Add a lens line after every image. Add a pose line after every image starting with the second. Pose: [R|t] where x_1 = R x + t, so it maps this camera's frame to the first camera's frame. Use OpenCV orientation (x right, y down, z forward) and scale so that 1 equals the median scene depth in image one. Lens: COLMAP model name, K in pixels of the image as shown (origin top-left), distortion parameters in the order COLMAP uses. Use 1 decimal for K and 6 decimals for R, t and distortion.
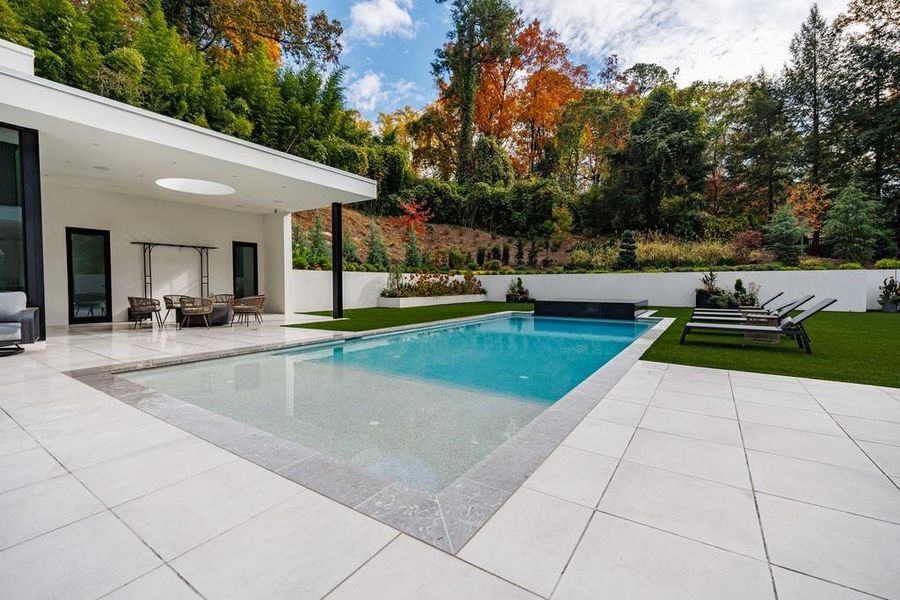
lens RADIAL K [[387.7, 0, 450.0], [0, 387.7, 300.0], [0, 0, 1]] dist [-0.002132, -0.000393]
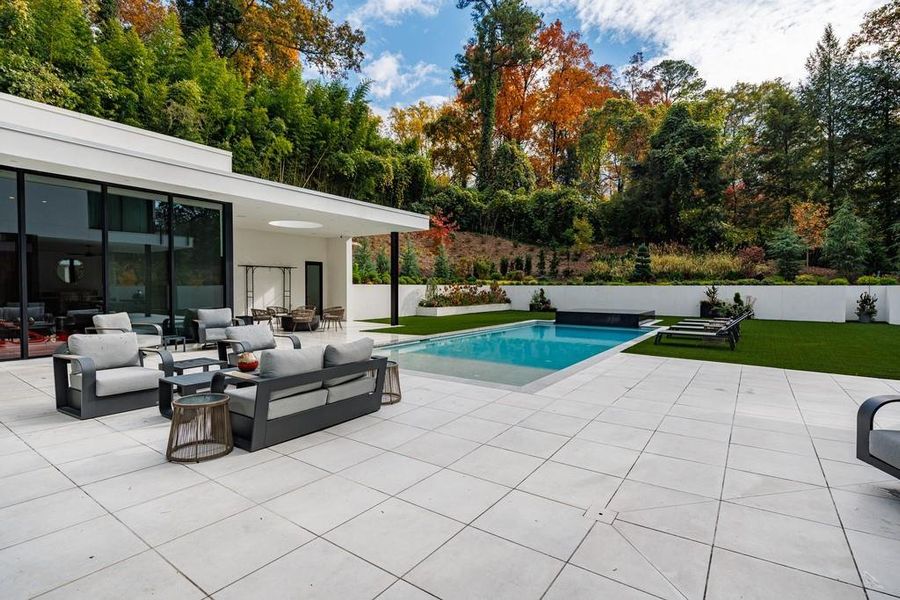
lens RADIAL K [[433.5, 0, 450.0], [0, 433.5, 300.0], [0, 0, 1]] dist [0.000082, 0.000033]
pose [[0.999672, 0.004087, -0.025279, -0.038260], [-0.004377, 0.999925, -0.011429, -0.008497], [0.025230, 0.011535, 0.999615, -0.177545]]
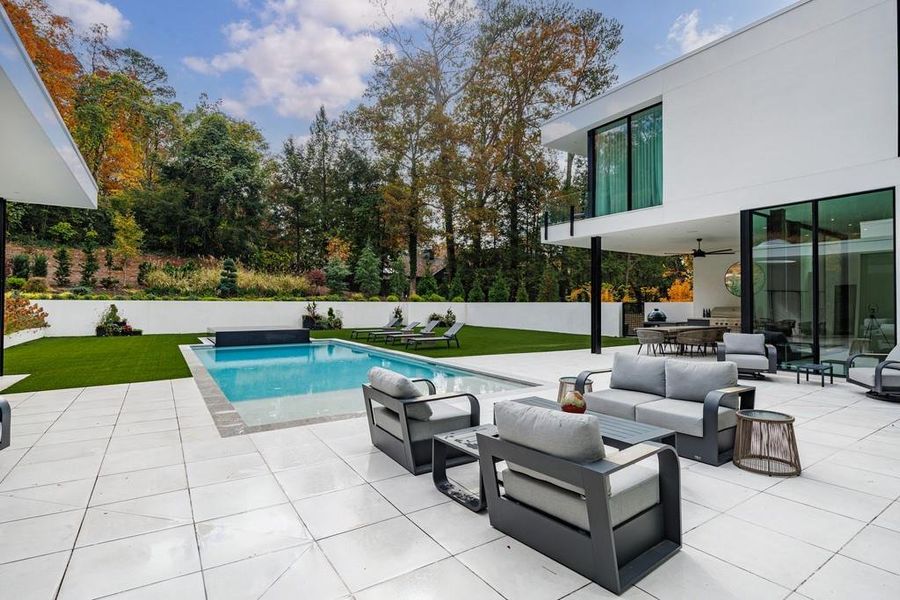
lens RADIAL K [[433.5, 0, 450.0], [0, 433.5, 300.0], [0, 0, 1]] dist [0.000082, 0.000033]
pose [[0.393188, 0.010715, 0.919396, -0.305725], [0.034511, 0.999056, -0.026402, -0.015729], [-0.918810, 0.042110, 0.392447, 0.005246]]
